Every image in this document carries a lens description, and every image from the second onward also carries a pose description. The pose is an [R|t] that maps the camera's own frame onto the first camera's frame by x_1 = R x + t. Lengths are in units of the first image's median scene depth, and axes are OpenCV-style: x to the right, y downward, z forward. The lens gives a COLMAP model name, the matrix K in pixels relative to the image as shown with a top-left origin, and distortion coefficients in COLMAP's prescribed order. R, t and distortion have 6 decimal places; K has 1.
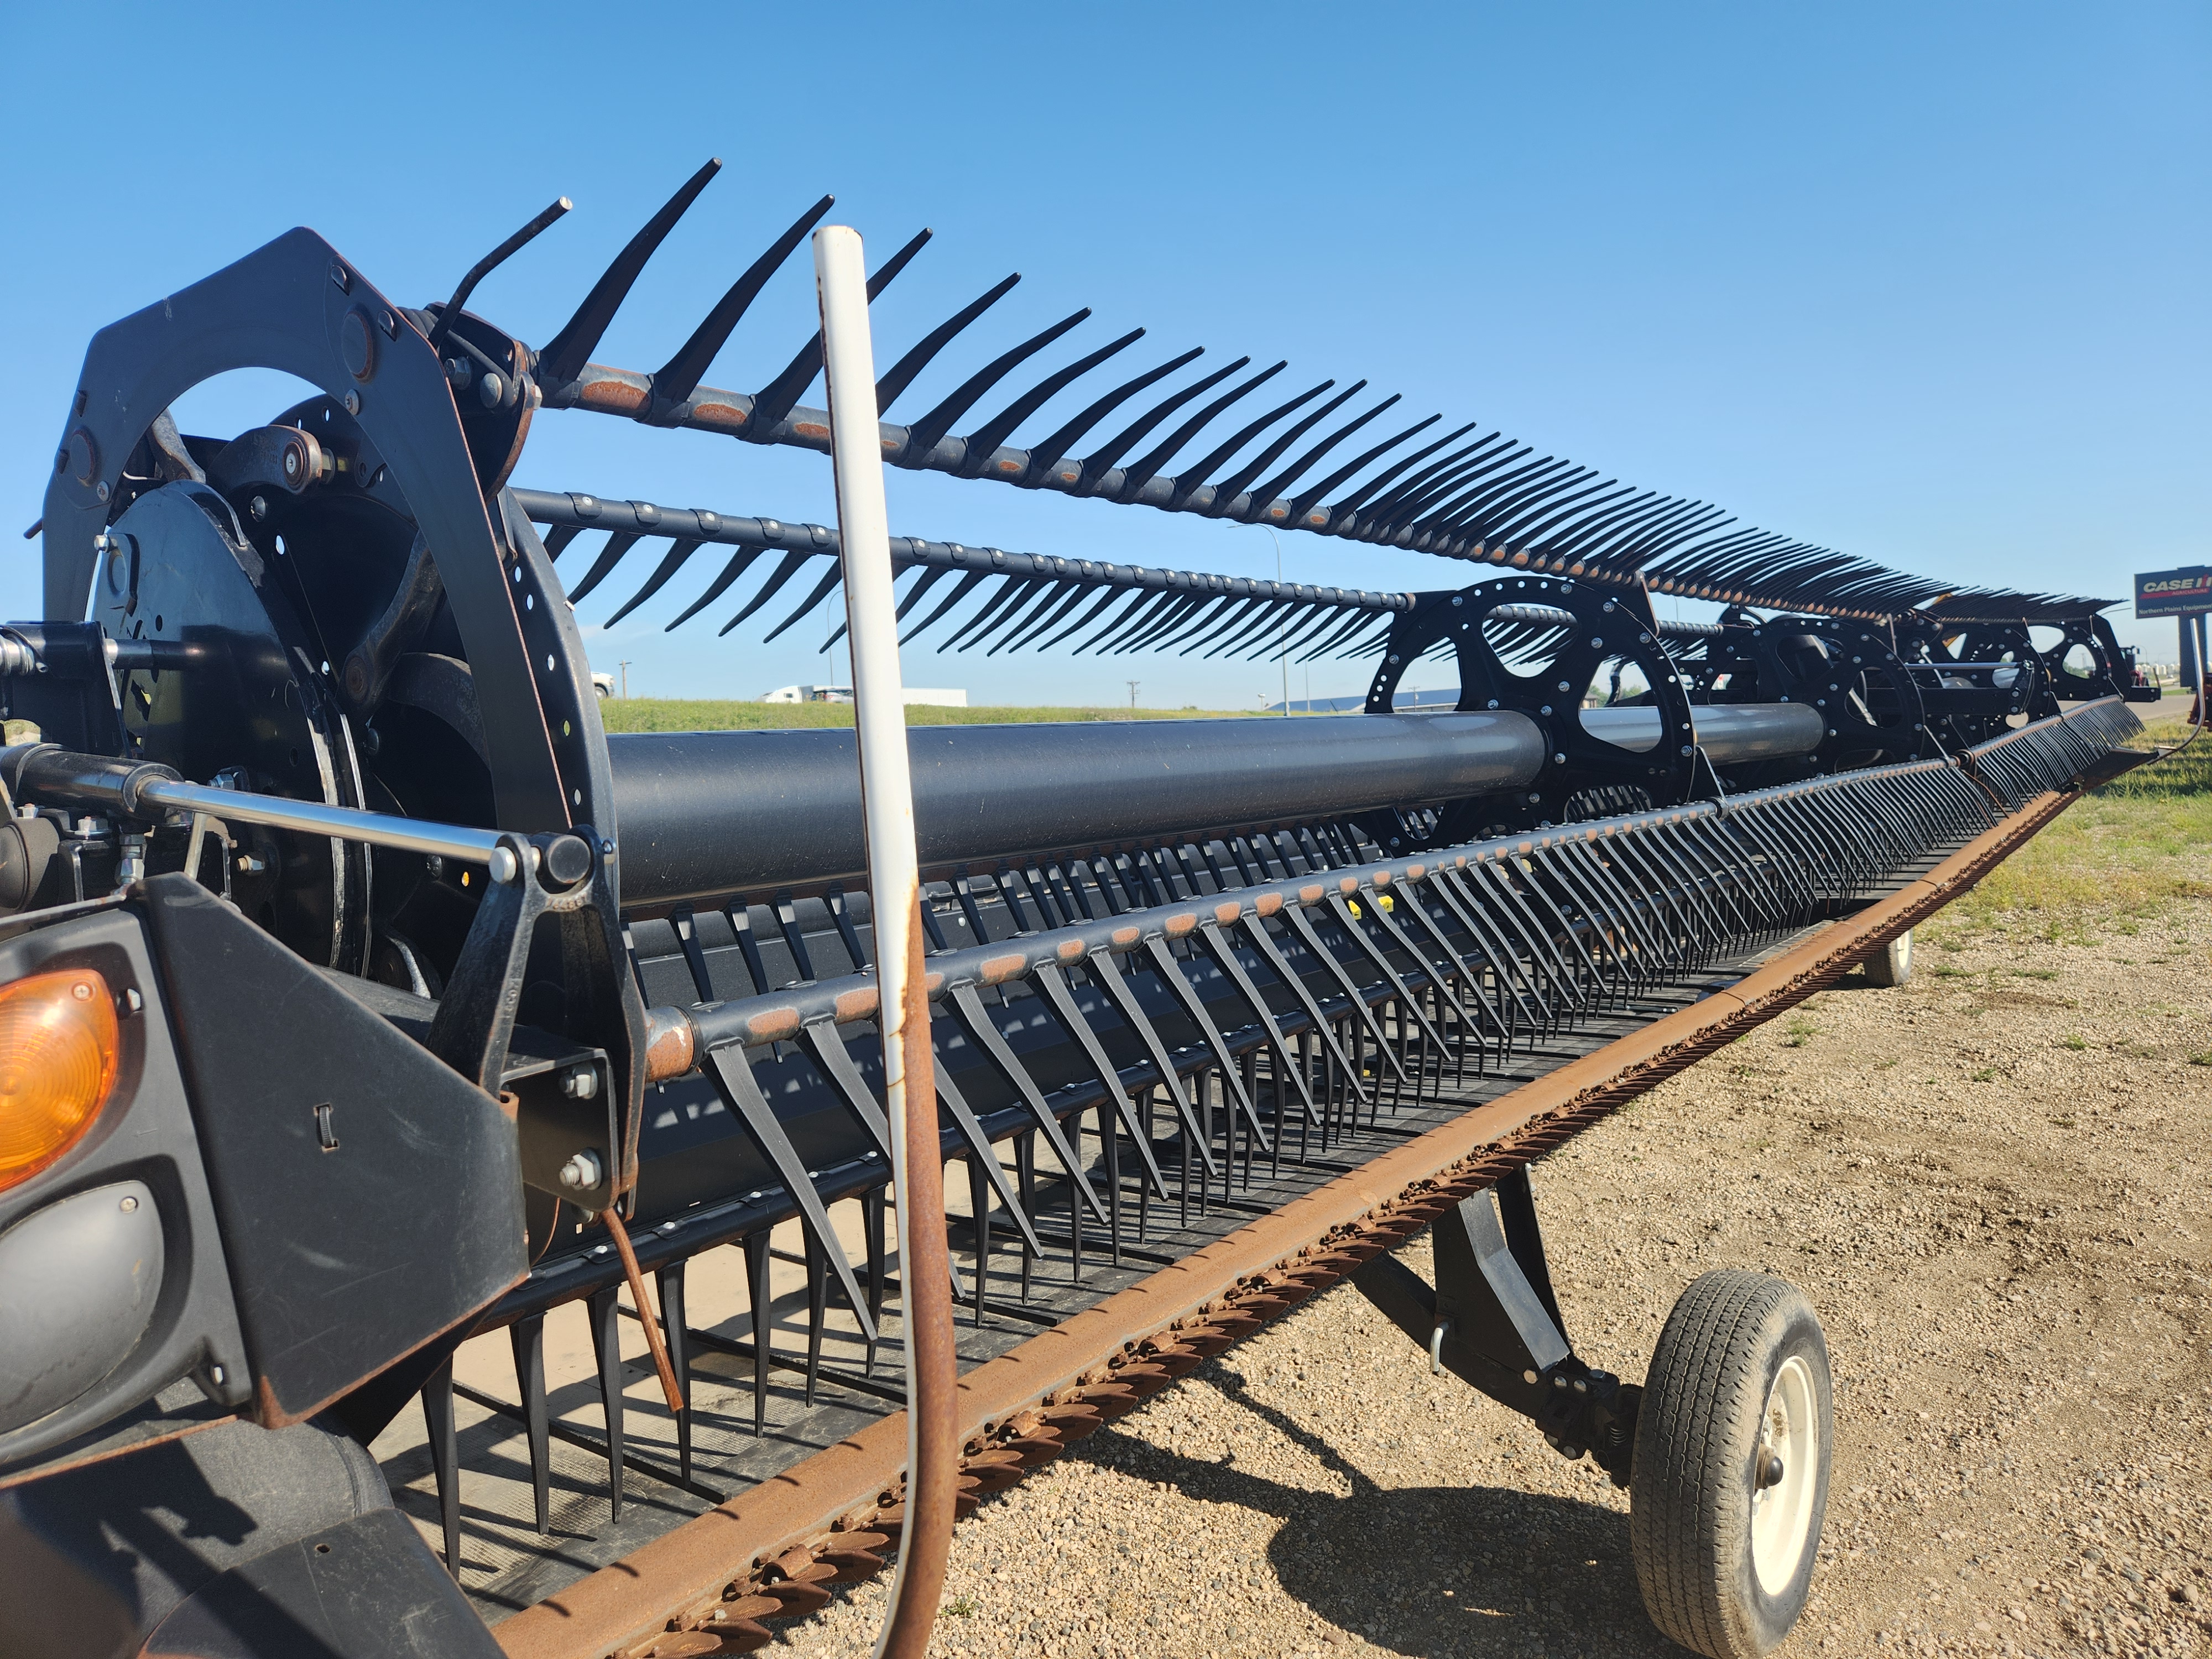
lens RADIAL K [[1491.4, 0, 1110.9], [0, 1491.4, 817.2], [0, 0, 1]] dist [0.091913, -0.098844]
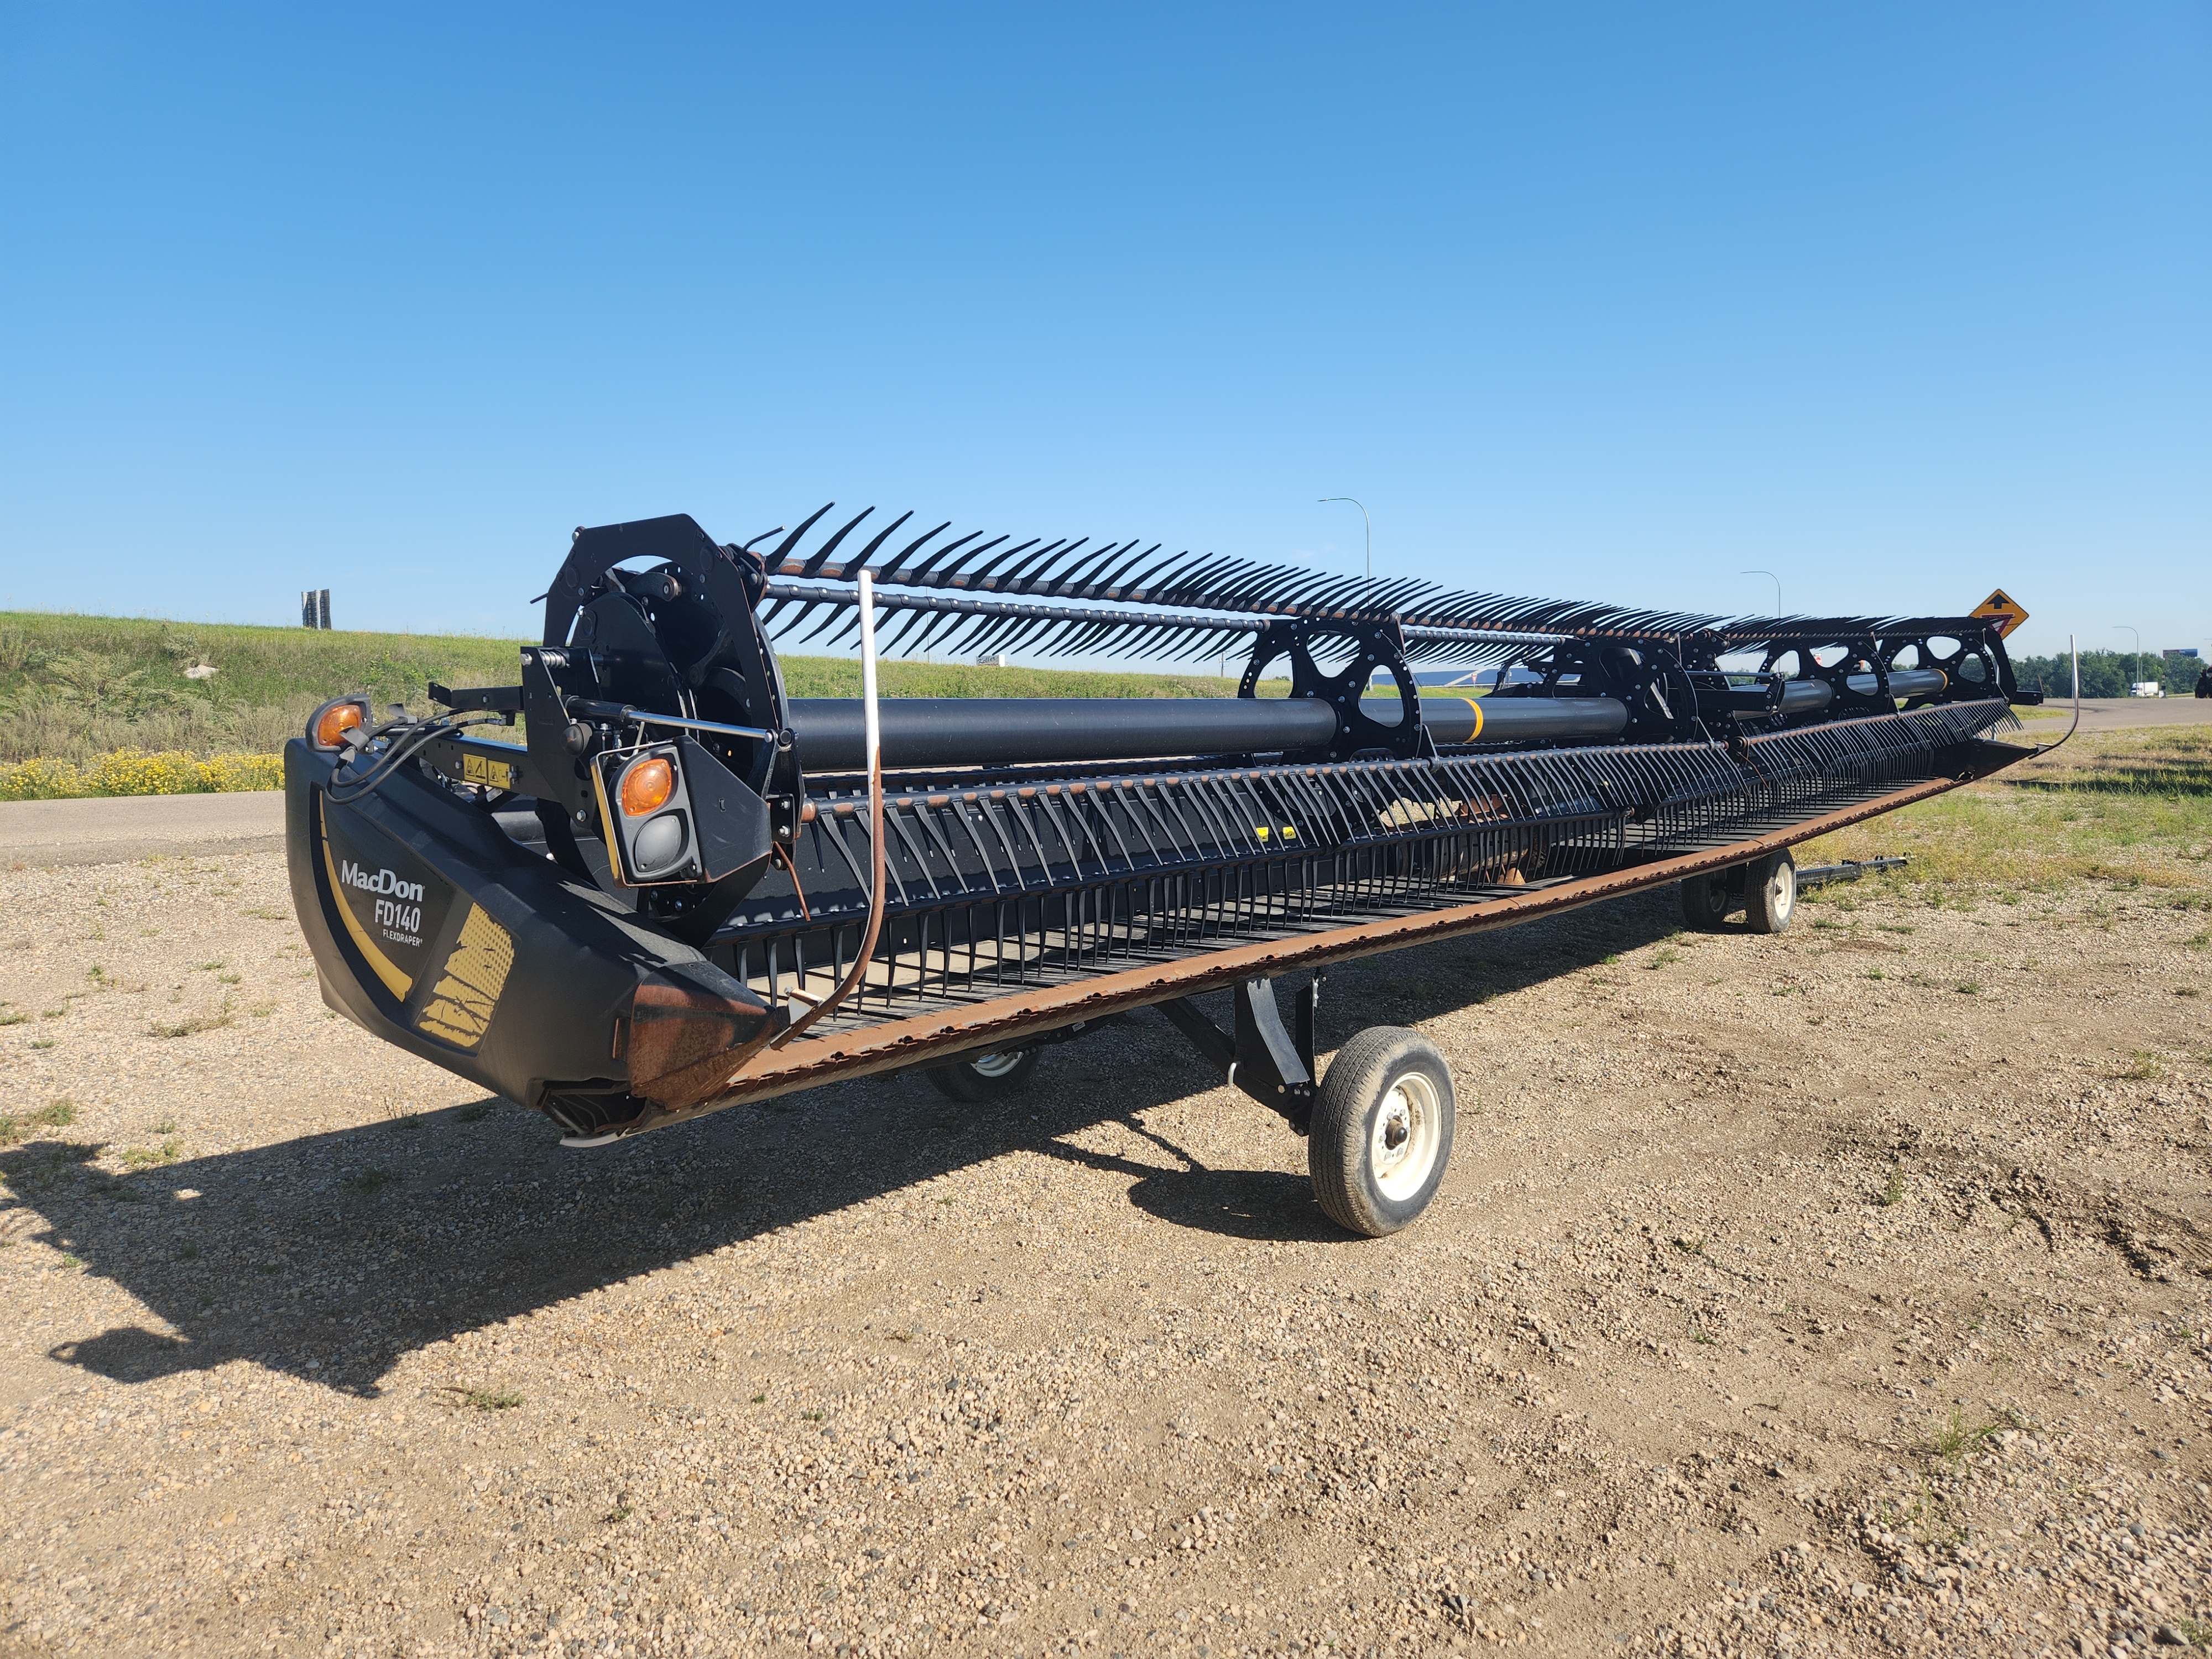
lens RADIAL K [[1491.4, 0, 1110.9], [0, 1491.4, 817.2], [0, 0, 1]] dist [0.091913, -0.098844]
pose [[0.997425, 0.039048, -0.060150, 0.163739], [-0.037647, 0.998997, 0.024263, 0.026811], [0.061037, -0.021936, 0.997894, -0.650455]]
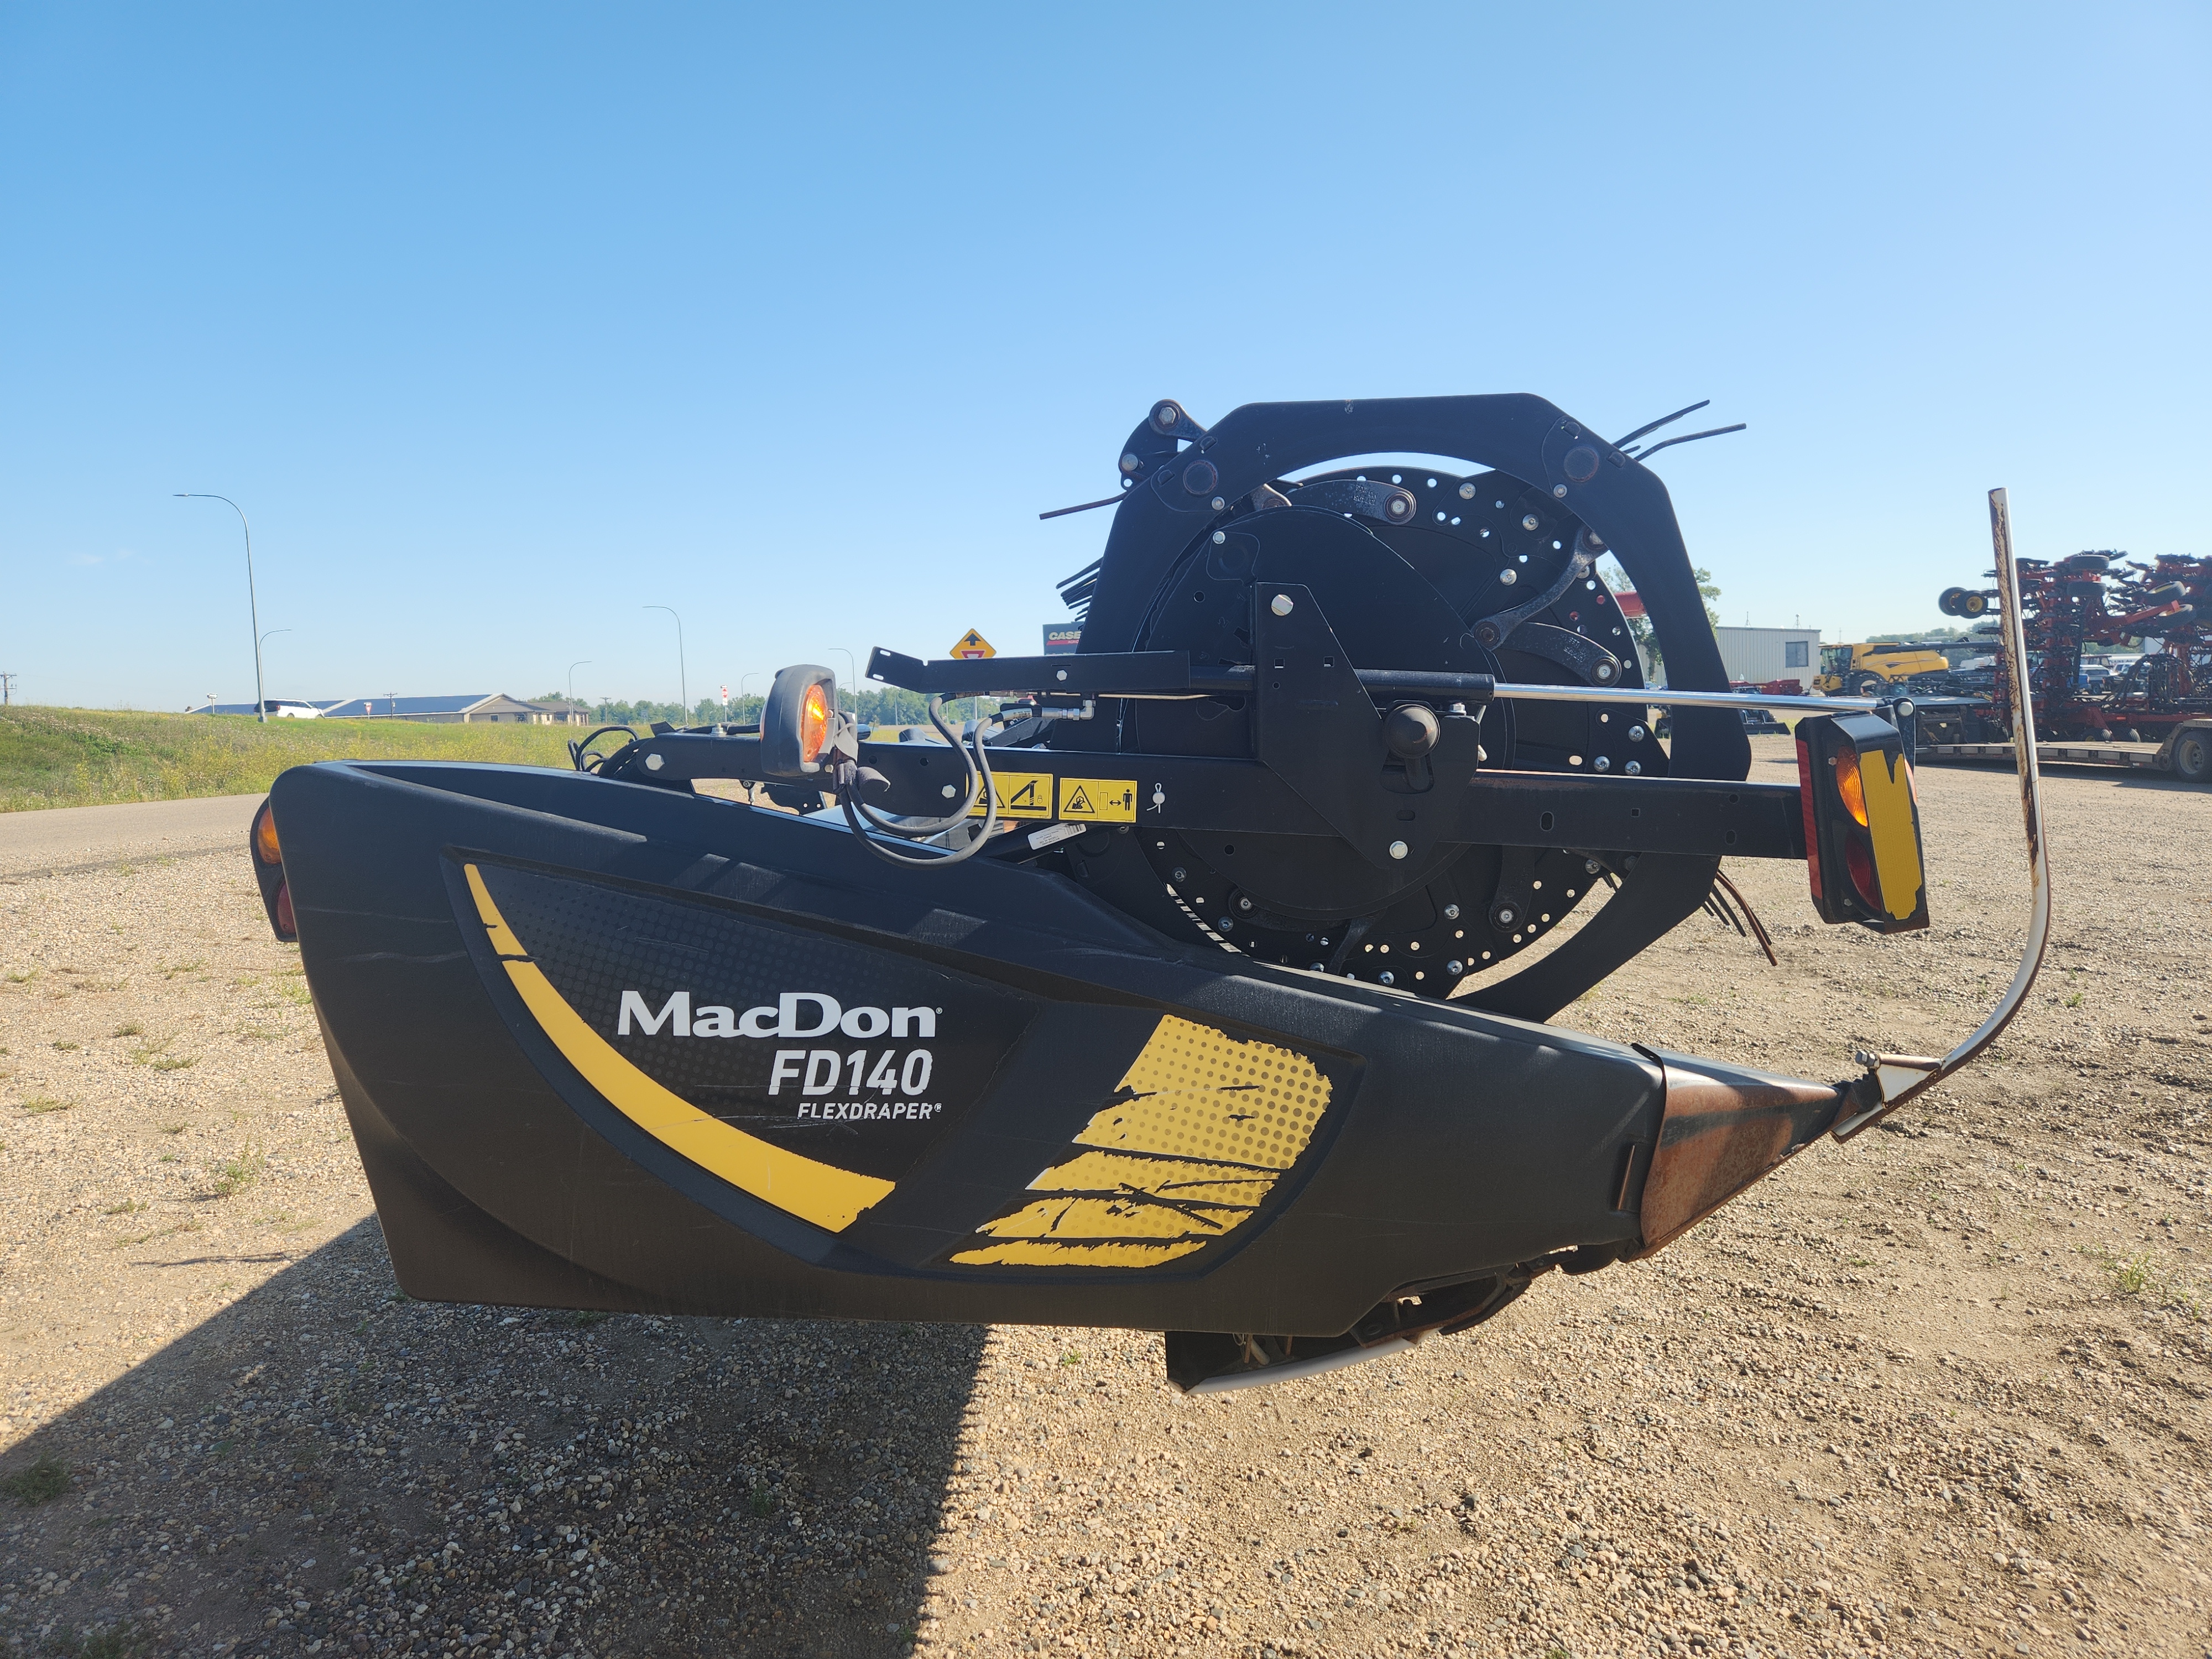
lens RADIAL K [[1491.4, 0, 1110.9], [0, 1491.4, 817.2], [0, 0, 1]] dist [0.091913, -0.098844]
pose [[0.786244, -0.016818, 0.617687, -0.809696], [0.023299, 0.999726, -0.002436, 0.050213], [-0.617477, 0.016306, 0.786420, -0.048424]]
